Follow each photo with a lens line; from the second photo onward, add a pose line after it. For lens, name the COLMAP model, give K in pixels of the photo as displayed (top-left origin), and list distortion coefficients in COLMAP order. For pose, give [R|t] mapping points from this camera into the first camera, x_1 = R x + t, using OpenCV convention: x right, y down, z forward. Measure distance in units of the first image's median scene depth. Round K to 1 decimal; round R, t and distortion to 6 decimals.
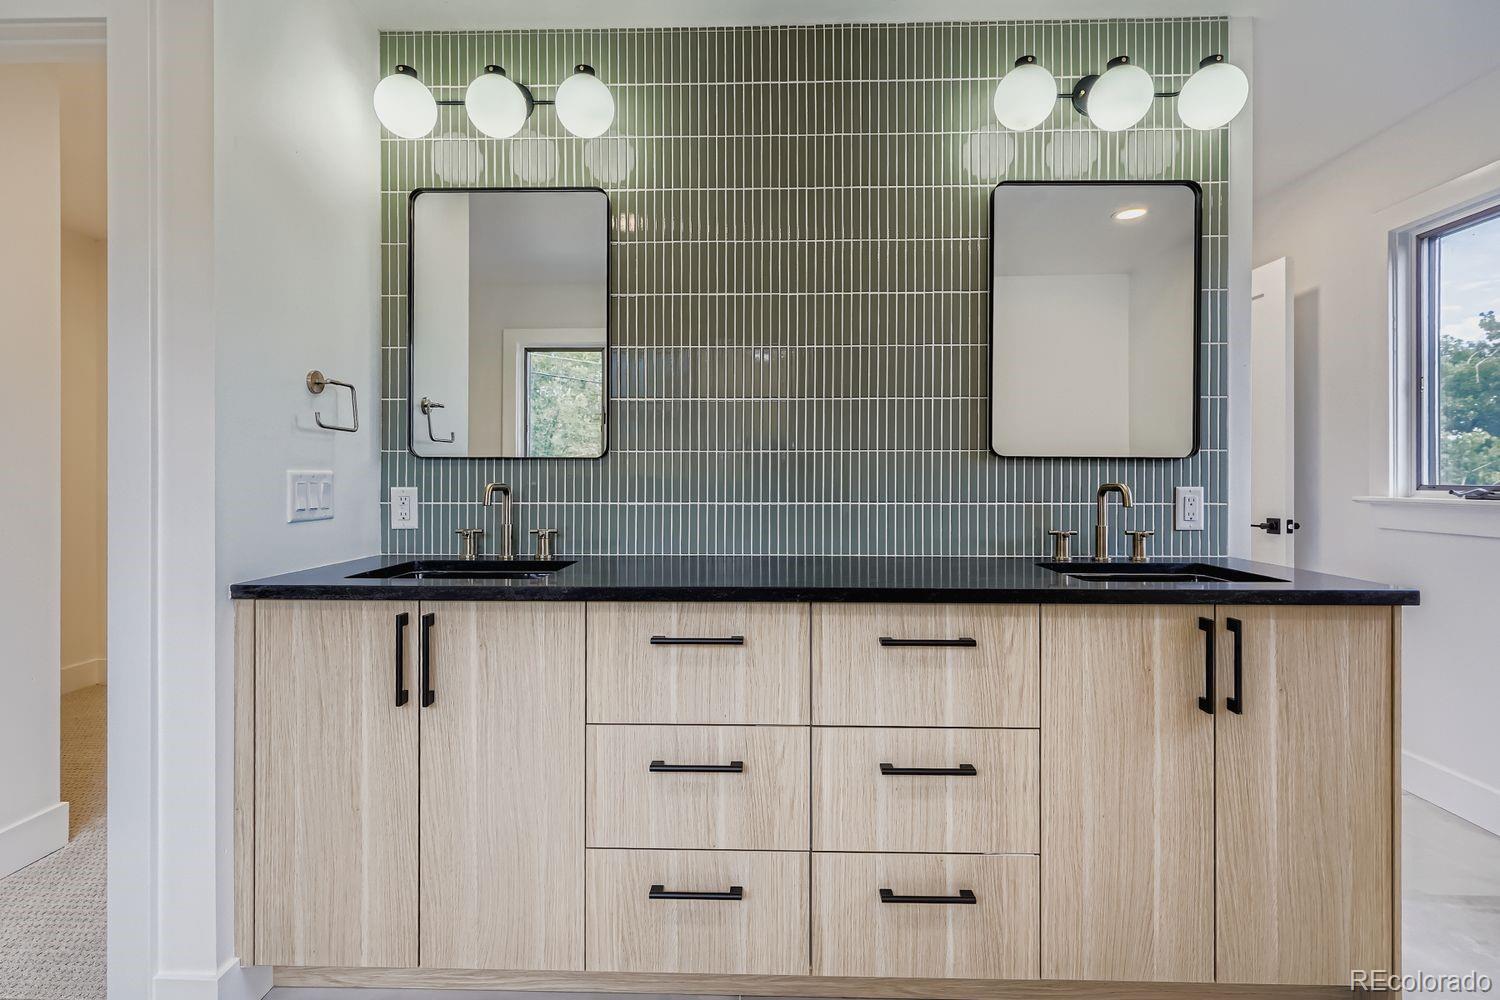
lens RADIAL K [[695.9, 0, 747.9], [0, 695.9, 472.8], [0, 0, 1]] dist [0.015995, -0.008906]
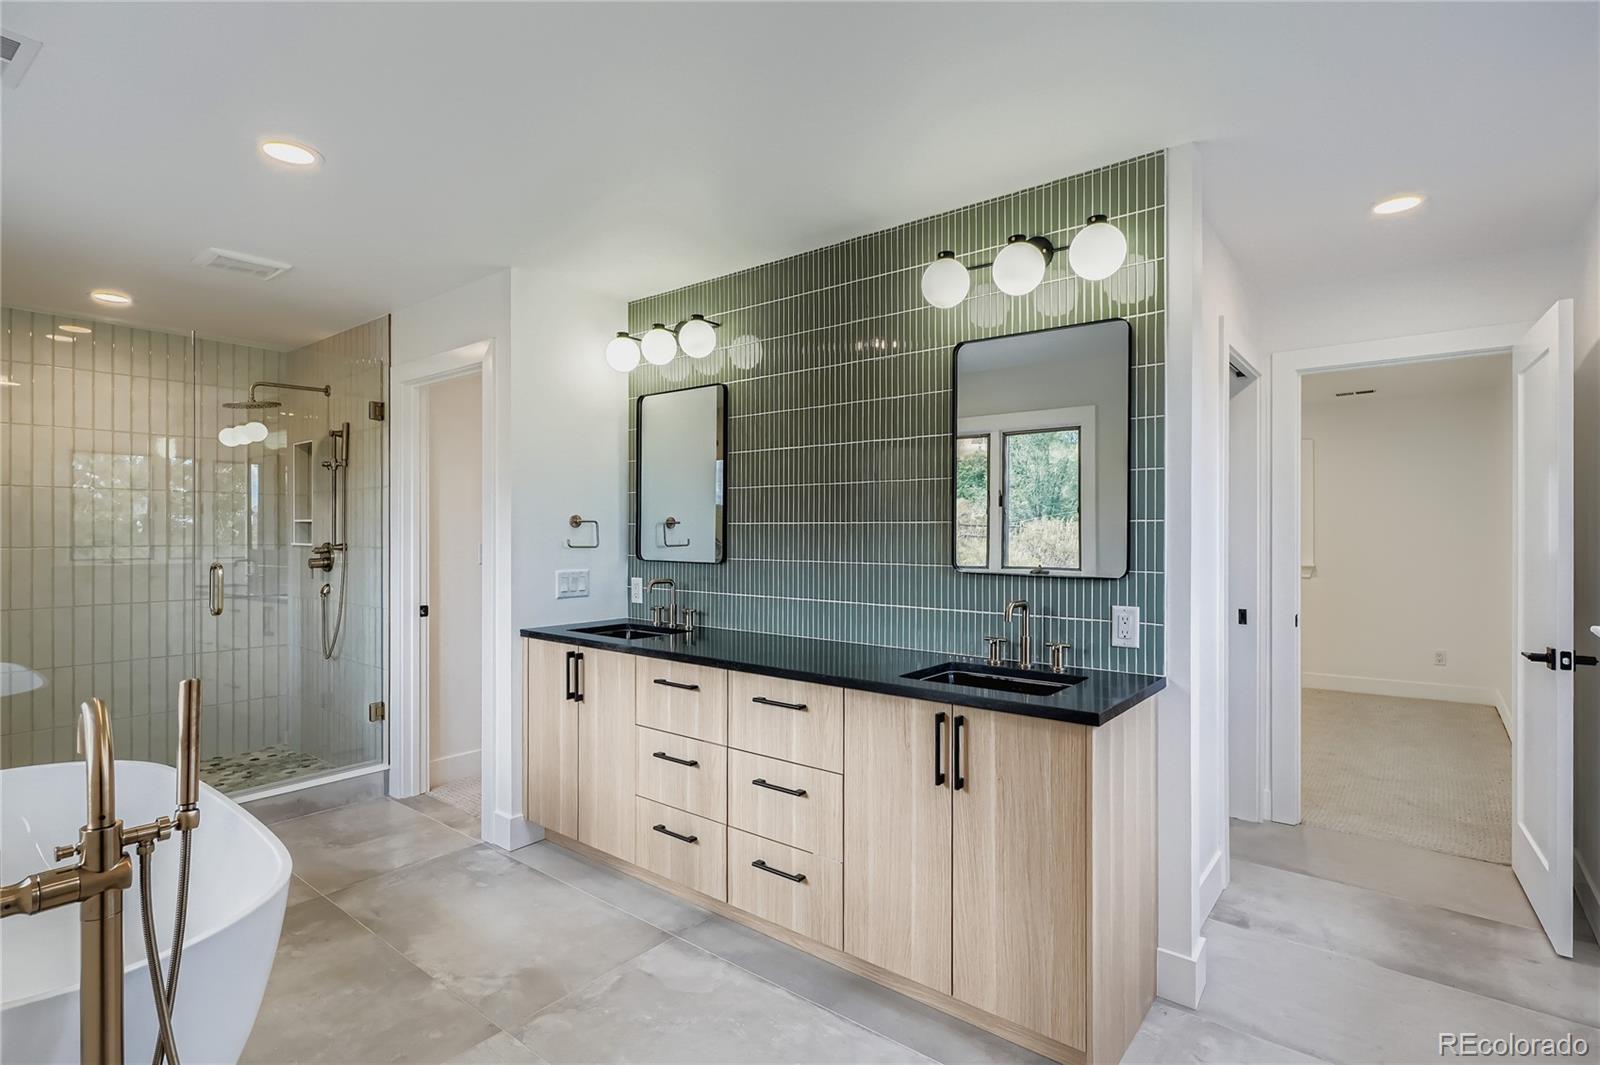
lens RADIAL K [[752.8, 0, 800.0], [0, 752.8, 532.5], [0, 0, 1]] dist [-0.002168, -0.000112]
pose [[0.801919, 0.000539, -0.597433, 1.220052], [-0.000957, 0.999999, -0.000382, -0.120061], [0.597432, 0.000878, 0.801919, -0.265659]]
